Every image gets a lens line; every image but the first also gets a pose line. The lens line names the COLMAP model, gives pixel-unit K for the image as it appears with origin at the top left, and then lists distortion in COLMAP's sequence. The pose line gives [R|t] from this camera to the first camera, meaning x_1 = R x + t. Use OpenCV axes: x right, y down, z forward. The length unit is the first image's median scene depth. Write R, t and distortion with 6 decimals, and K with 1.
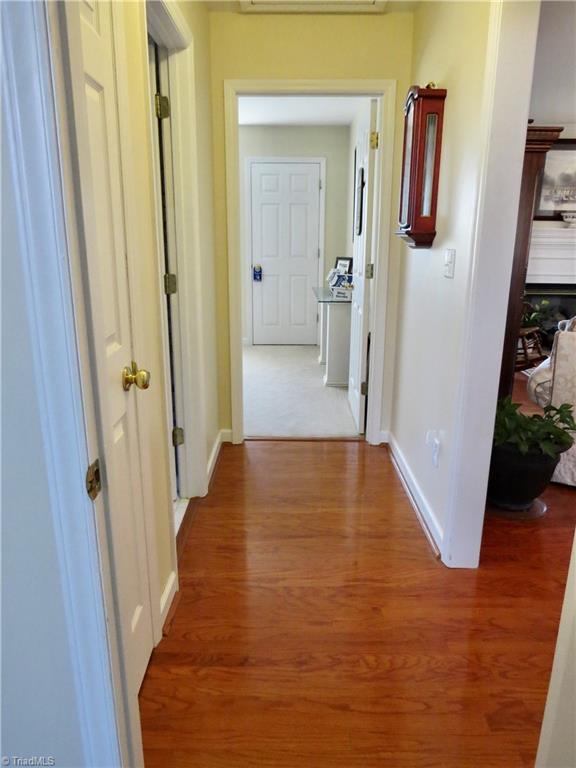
lens RADIAL K [[546.7, 0, 286.4], [0, 546.7, 384.6], [0, 0, 1]] dist [-0.020809, 0.001763]
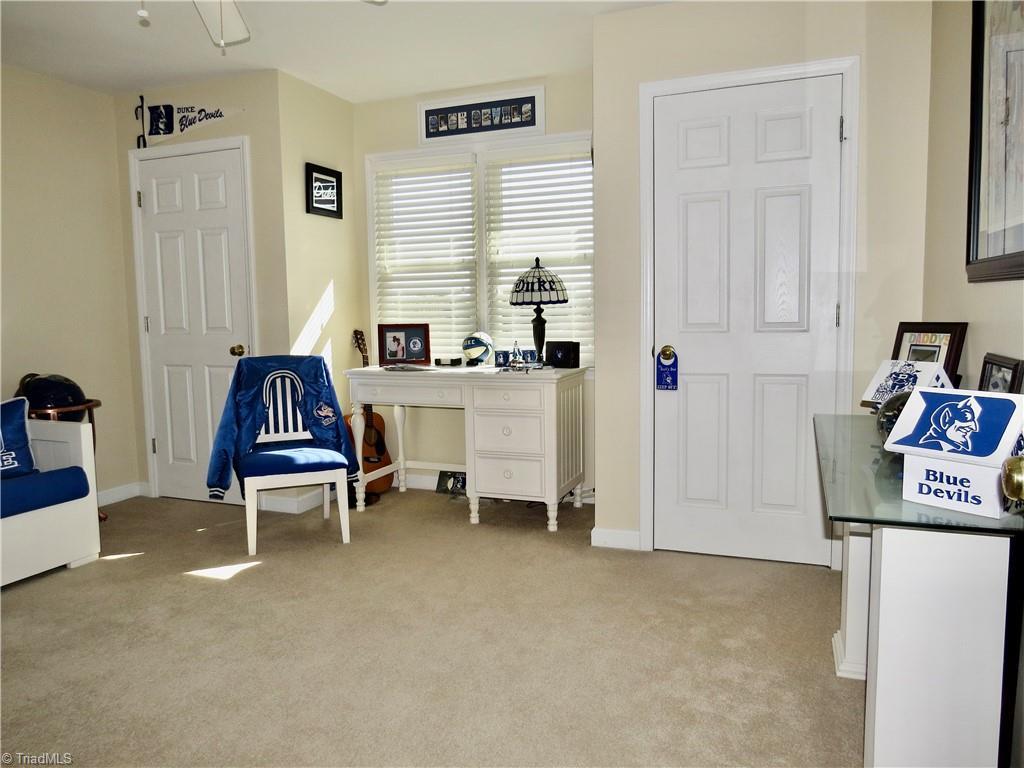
lens RADIAL K [[728.9, 0, 512.7], [0, 728.9, 379.6], [0, 0, 1]] dist [-0.020809, 0.001763]
pose [[0.935097, 0.012434, -0.354173, 0.029762], [-0.069984, 0.986183, -0.150151, -0.116444], [0.347413, 0.165193, 0.923047, 0.510329]]
